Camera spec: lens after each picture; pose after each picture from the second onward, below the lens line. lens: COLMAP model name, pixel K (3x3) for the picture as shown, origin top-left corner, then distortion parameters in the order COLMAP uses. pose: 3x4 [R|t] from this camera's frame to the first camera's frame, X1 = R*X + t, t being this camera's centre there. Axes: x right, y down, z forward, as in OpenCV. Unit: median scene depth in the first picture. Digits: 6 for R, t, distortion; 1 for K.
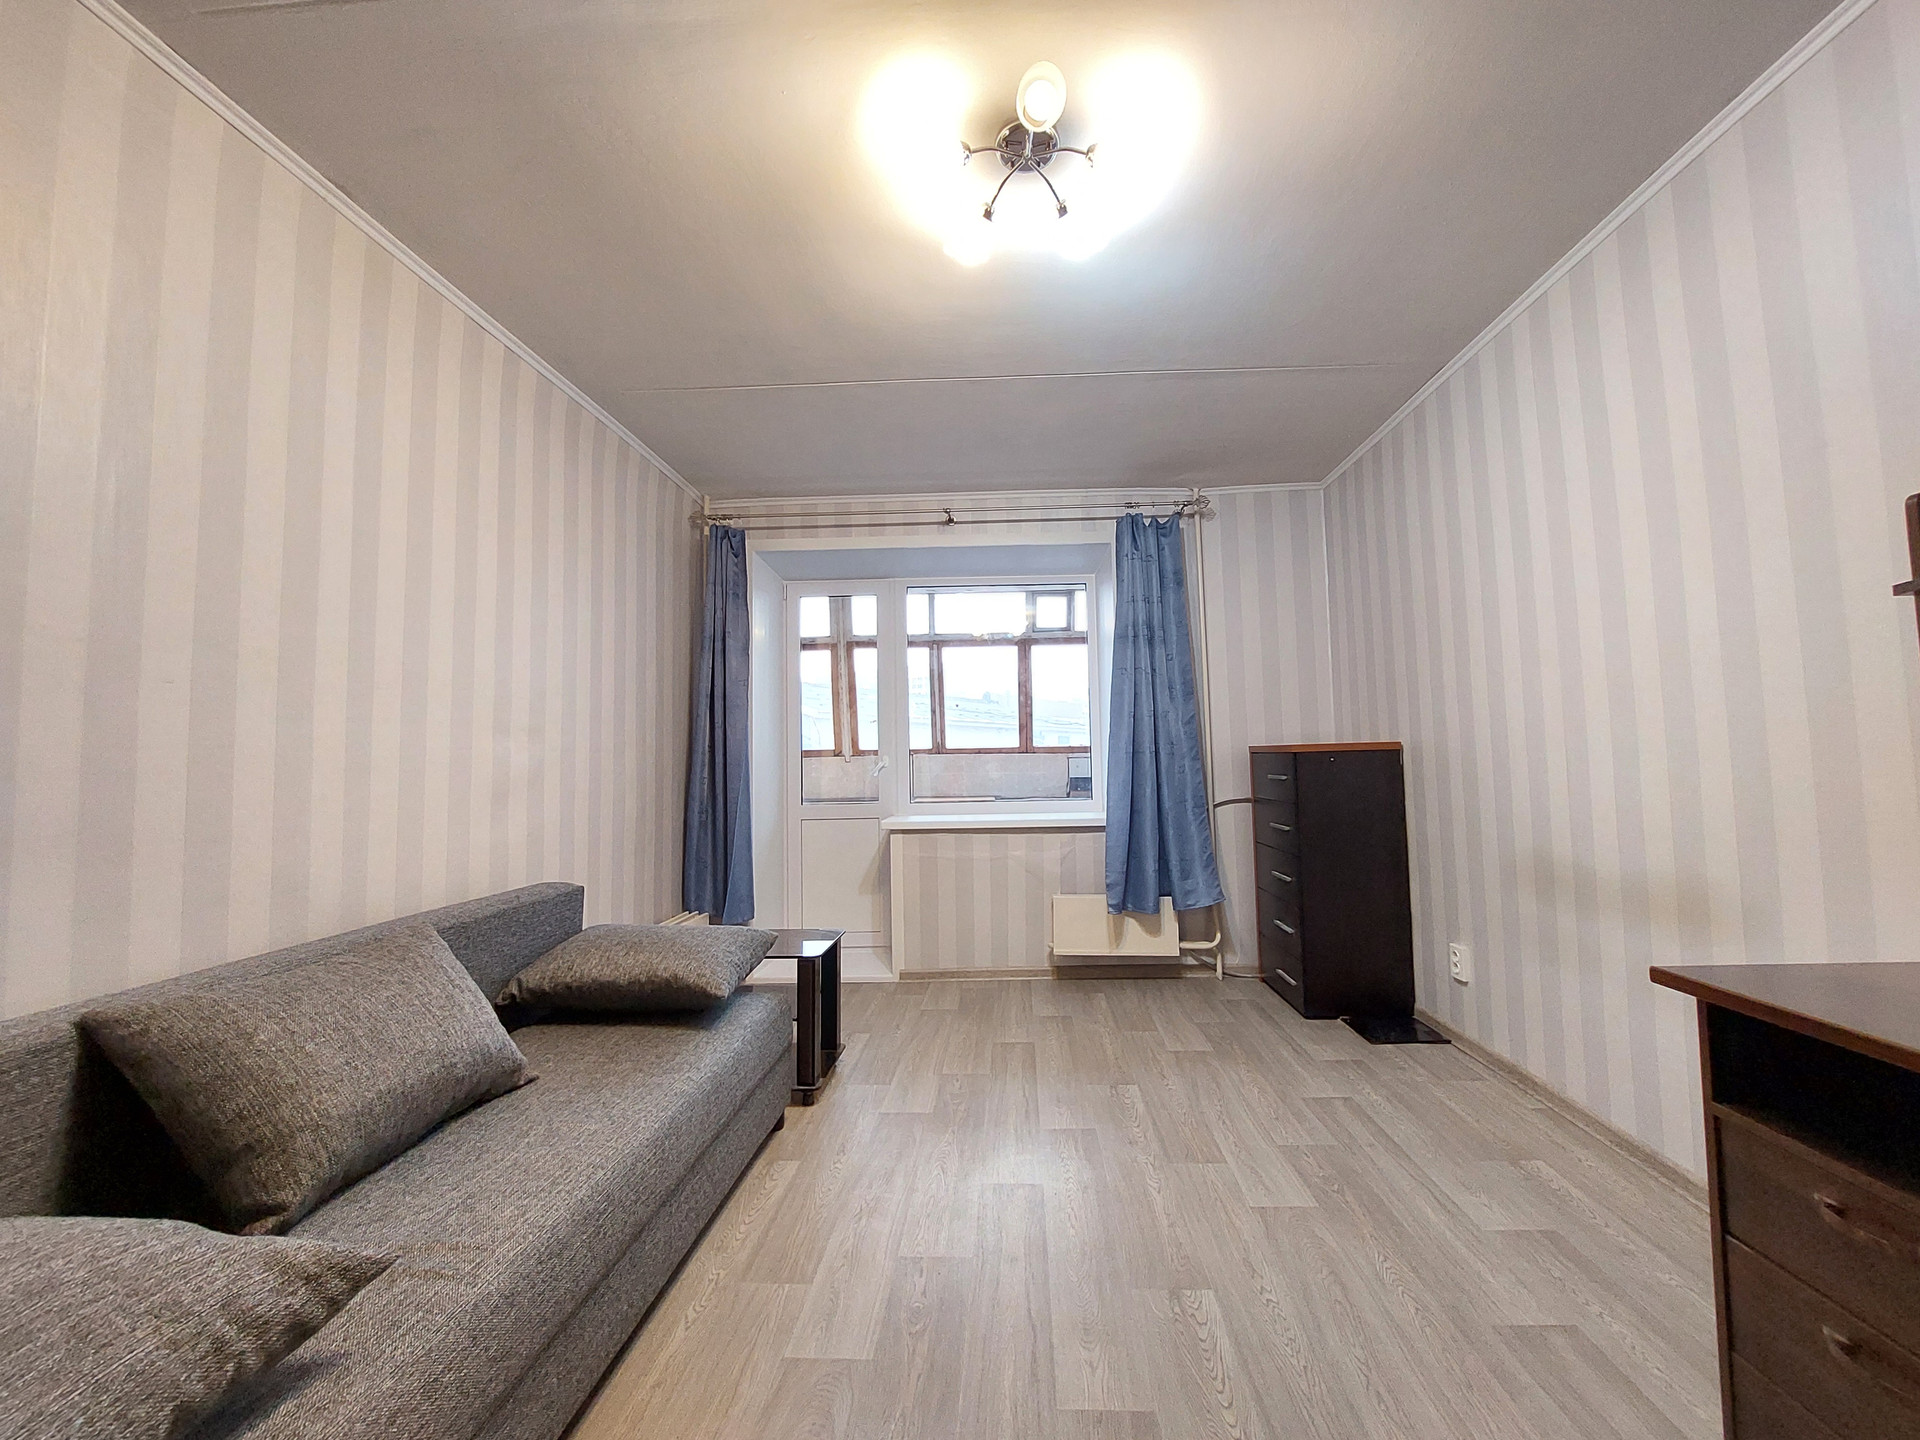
lens RADIAL K [[759.5, 0, 977.7], [0, 759.5, 713.3], [0, 0, 1]] dist [-0.014804, -0.002876]
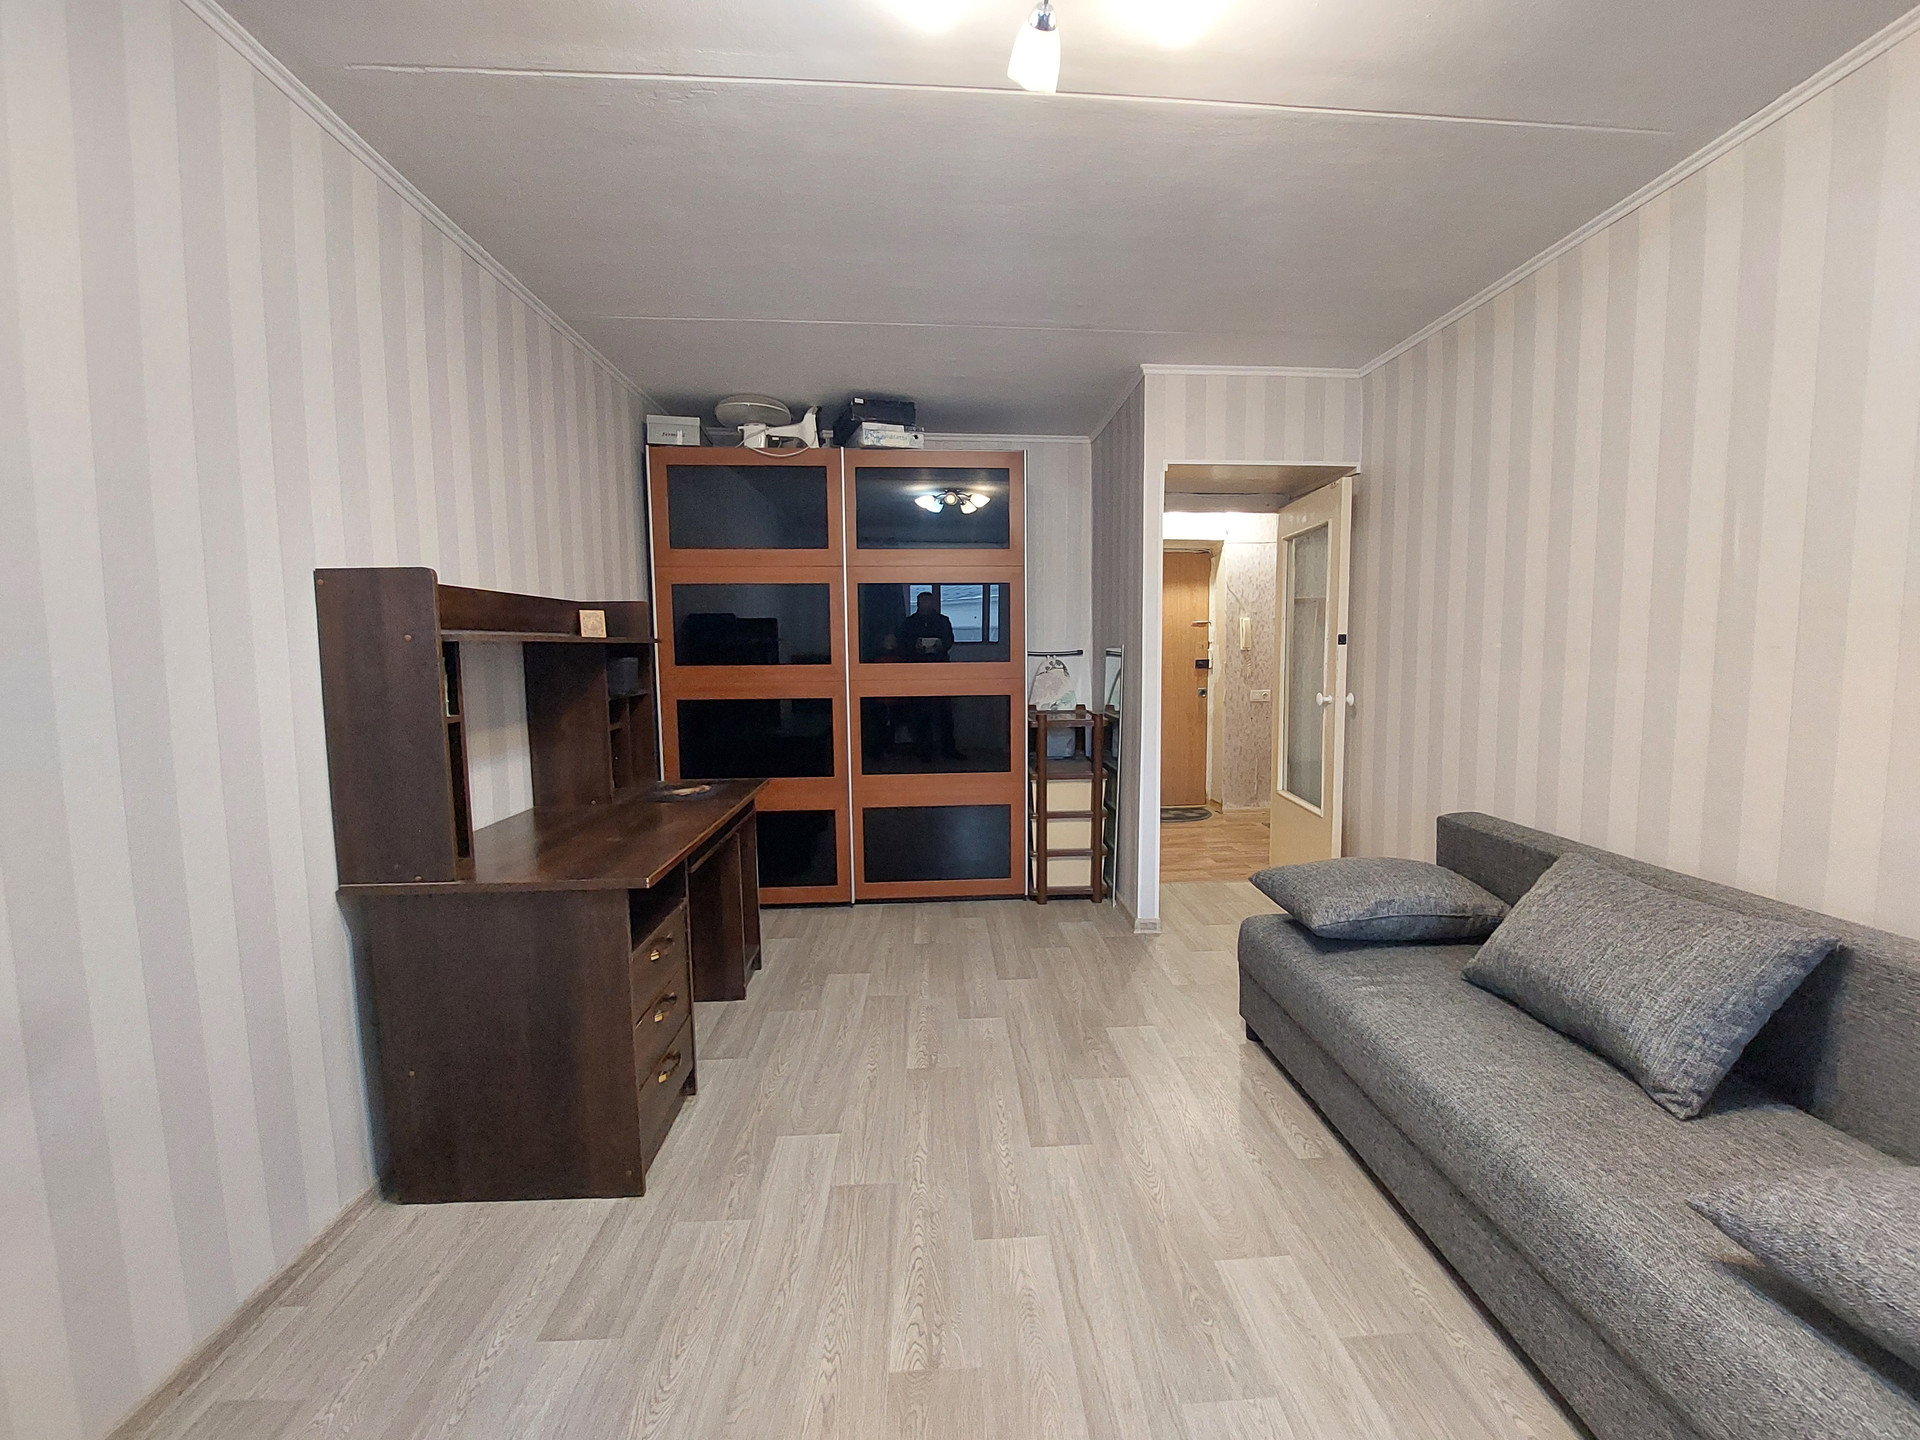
lens RADIAL K [[759.5, 0, 989.3], [0, 759.5, 717.0], [0, 0, 1]] dist [-0.014804, -0.002876]
pose [[-0.991804, 0.033840, -0.123205, 0.118018], [0.030557, 0.999128, 0.028439, -0.003846], [0.124060, 0.024441, -0.991974, 0.787138]]
